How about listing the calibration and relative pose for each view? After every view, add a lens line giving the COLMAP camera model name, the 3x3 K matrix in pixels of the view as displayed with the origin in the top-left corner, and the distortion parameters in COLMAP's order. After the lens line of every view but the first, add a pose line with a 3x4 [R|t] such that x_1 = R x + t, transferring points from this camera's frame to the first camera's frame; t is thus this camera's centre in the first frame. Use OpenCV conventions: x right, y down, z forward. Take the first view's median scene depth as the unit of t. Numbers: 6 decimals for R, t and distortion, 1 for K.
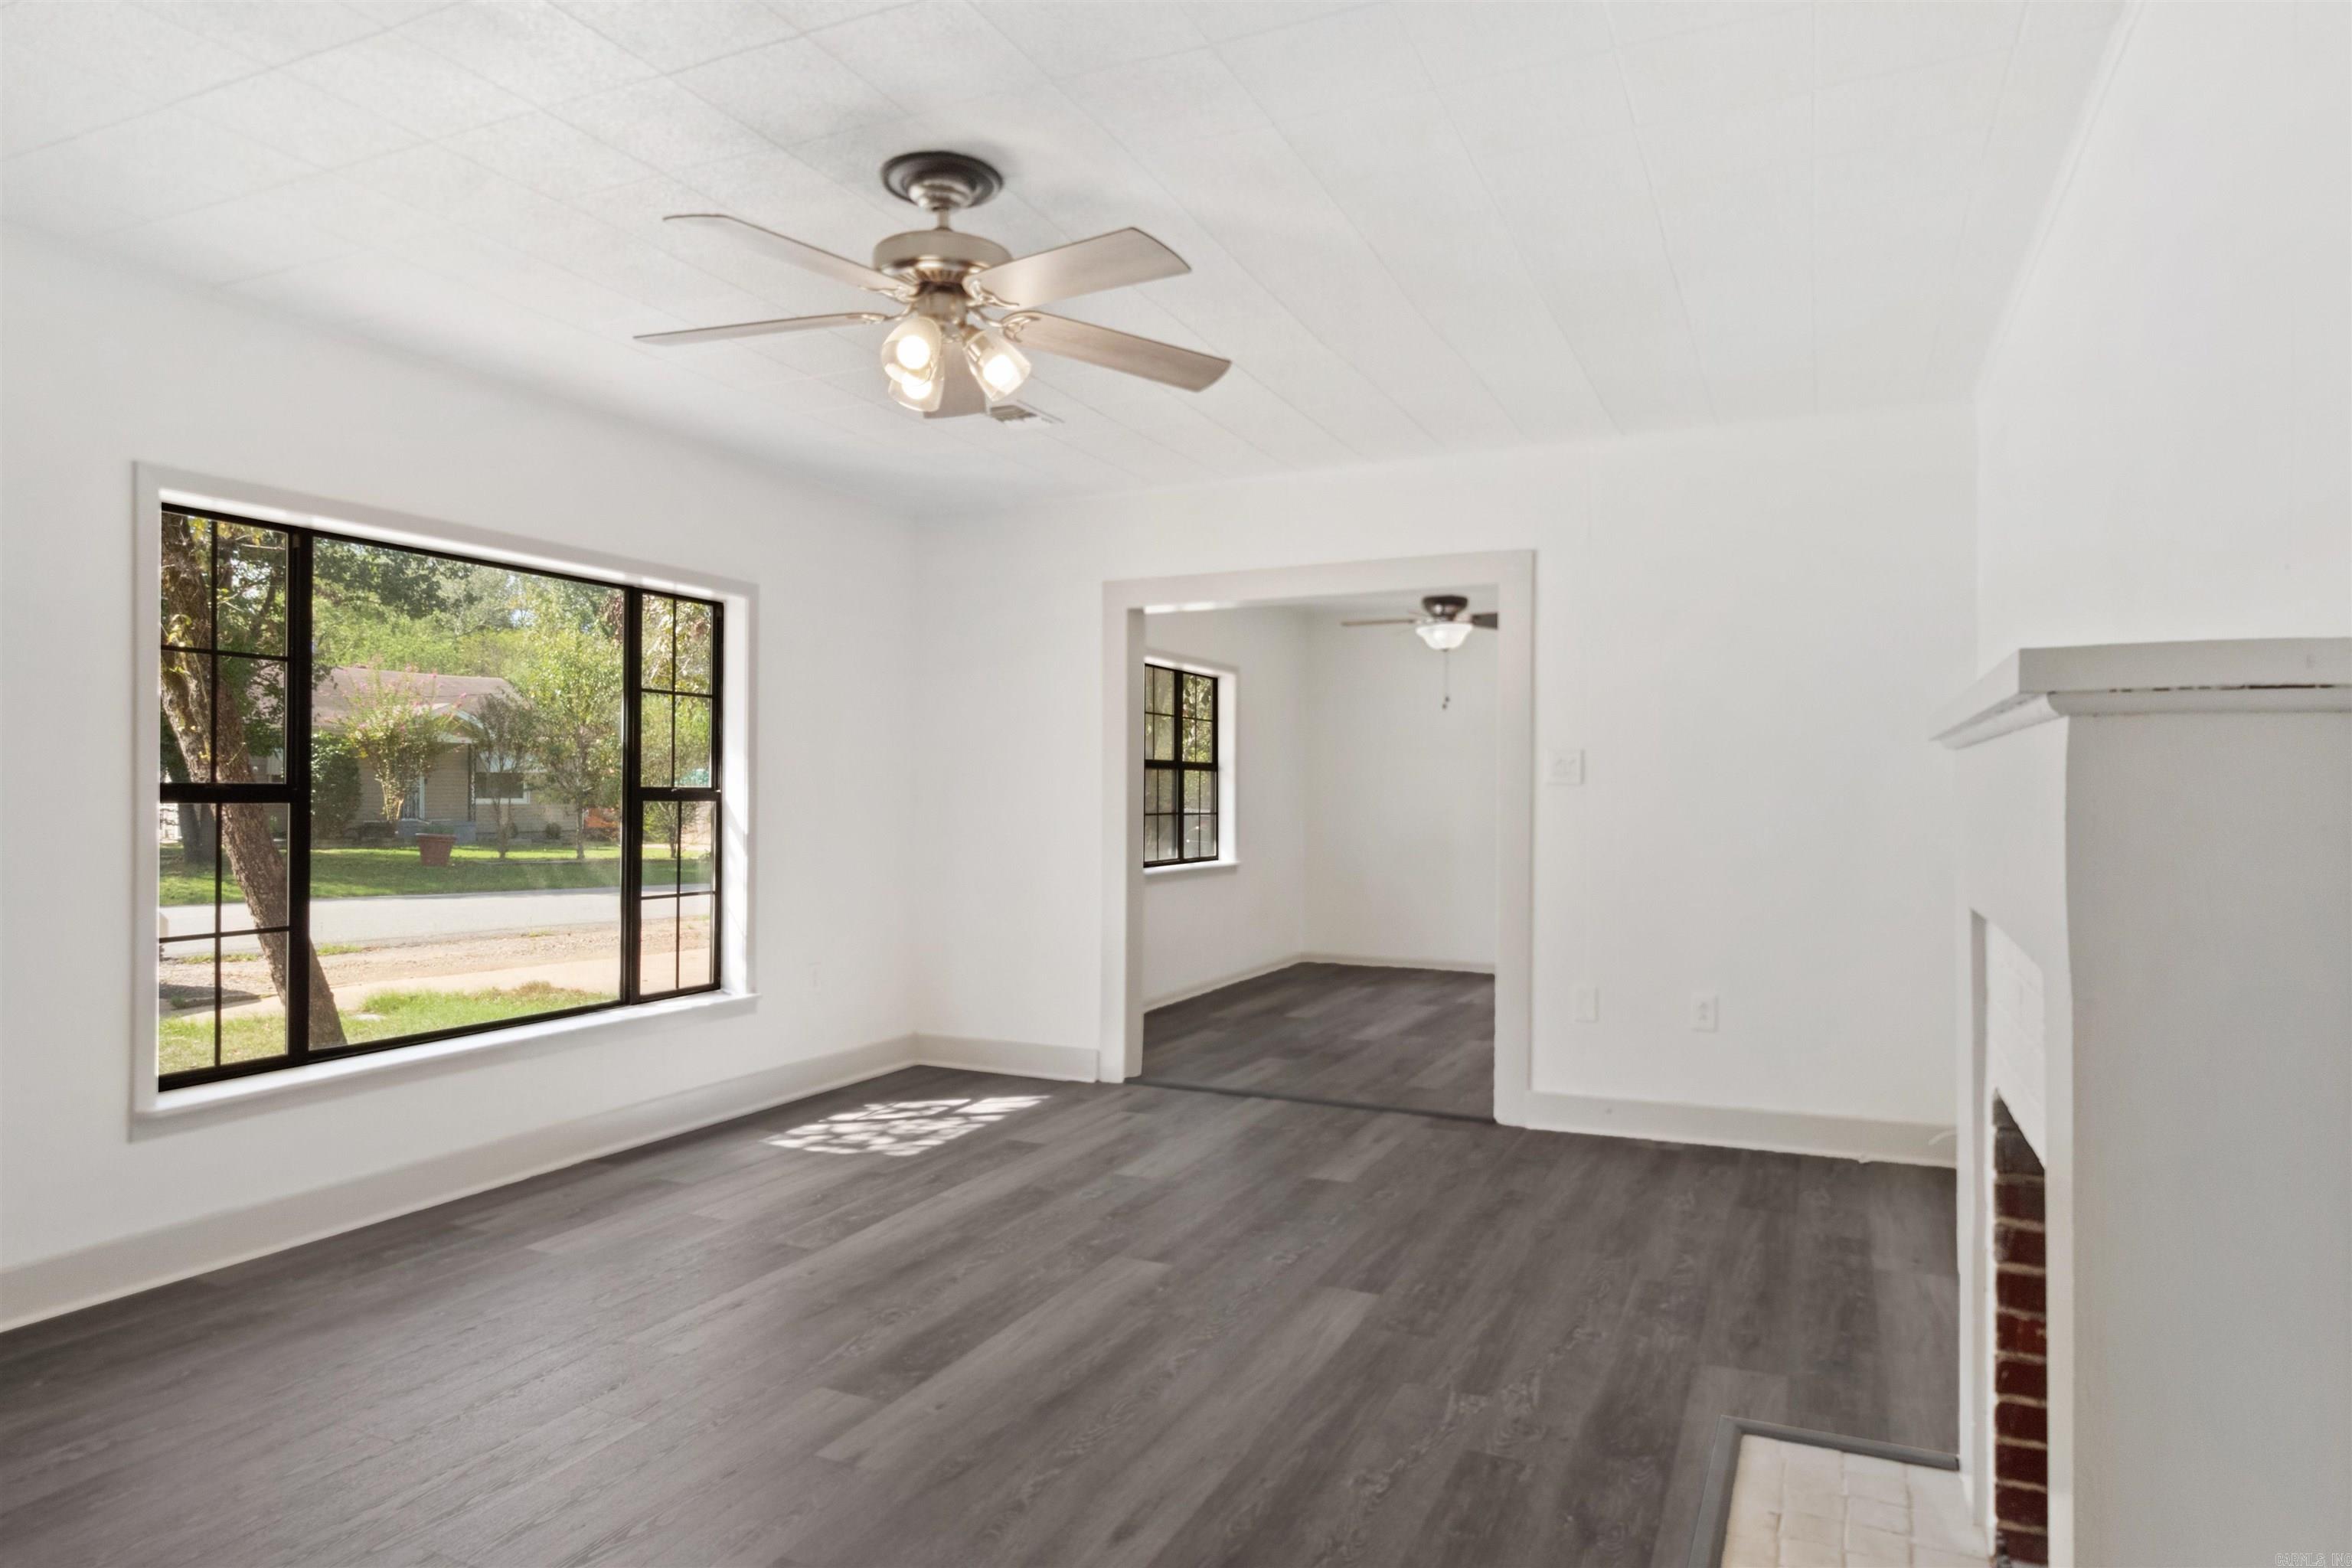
lens RADIAL K [[1378.0, 0, 1176.0], [0, 1378.0, 784.0], [0, 0, 1]] dist [0.004520, -0.000028]
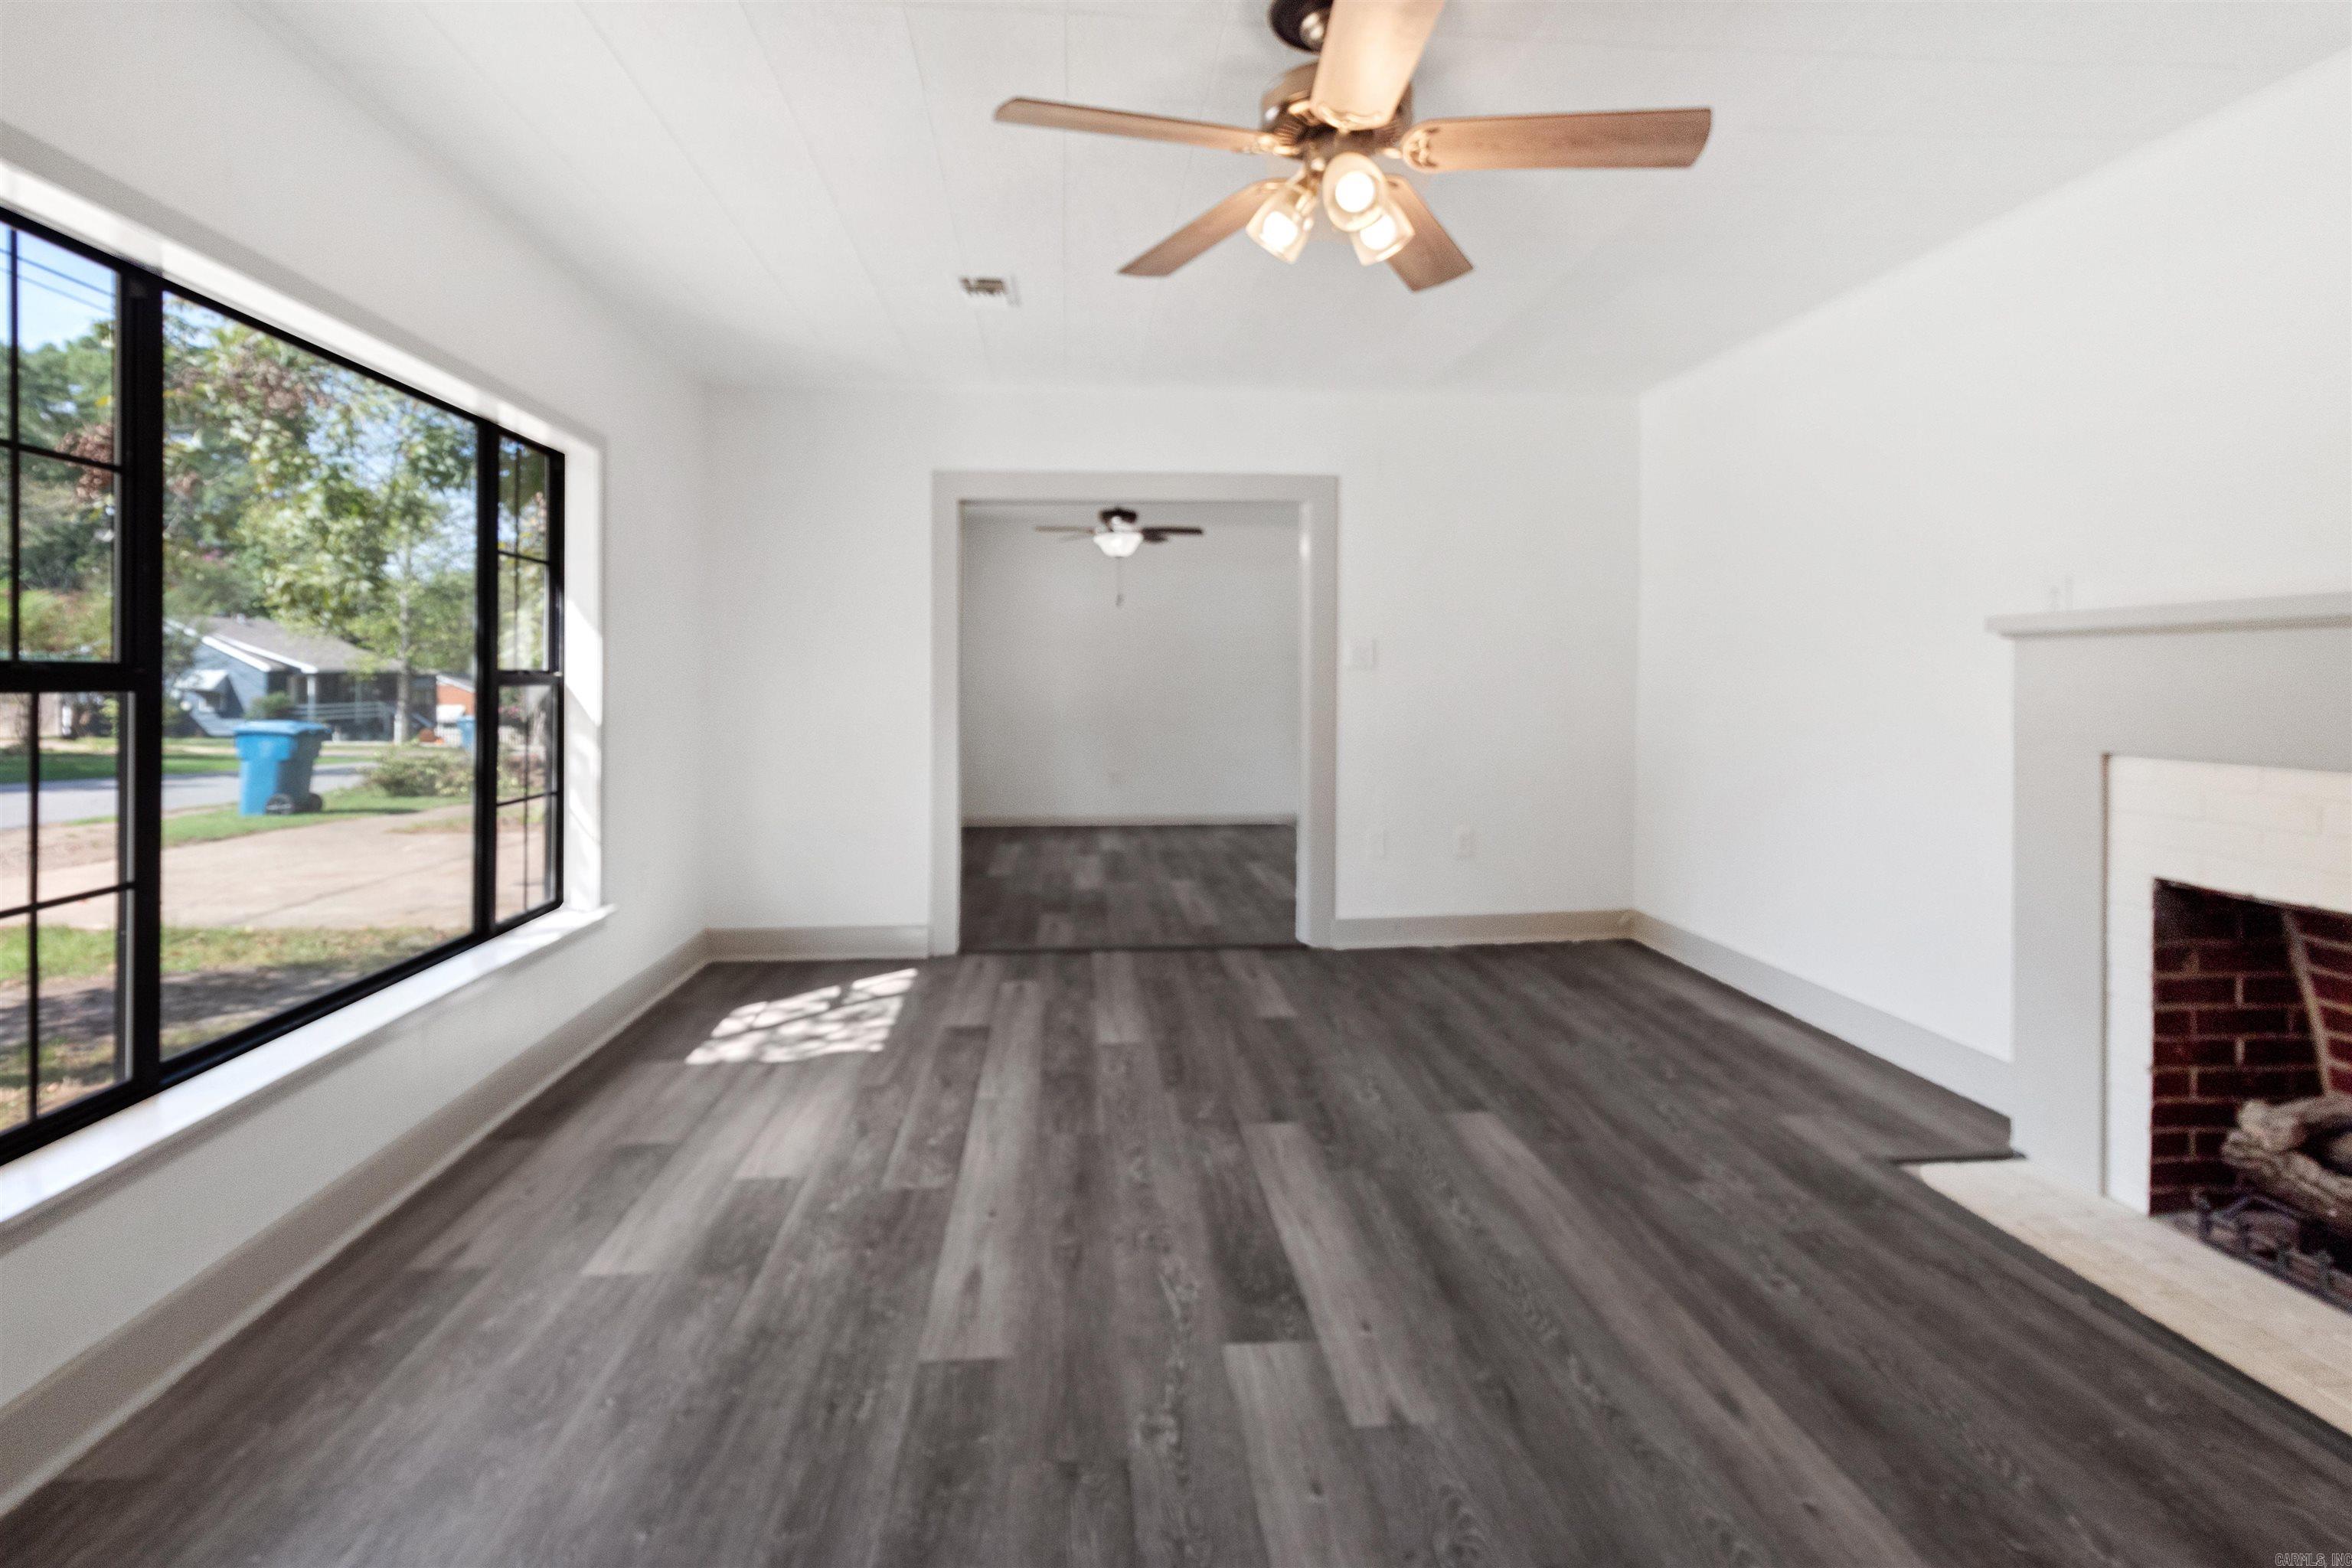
lens RADIAL K [[1094.0, 0, 1171.5], [0, 1094.0, 679.9], [0, 0, 1]] dist [0.004361, 0.000946]
pose [[0.863674, -0.002286, 0.504046, -0.505247], [-0.002311, 0.999961, 0.008494, 0.002956], [-0.504046, -0.008501, 0.863635, 0.324708]]
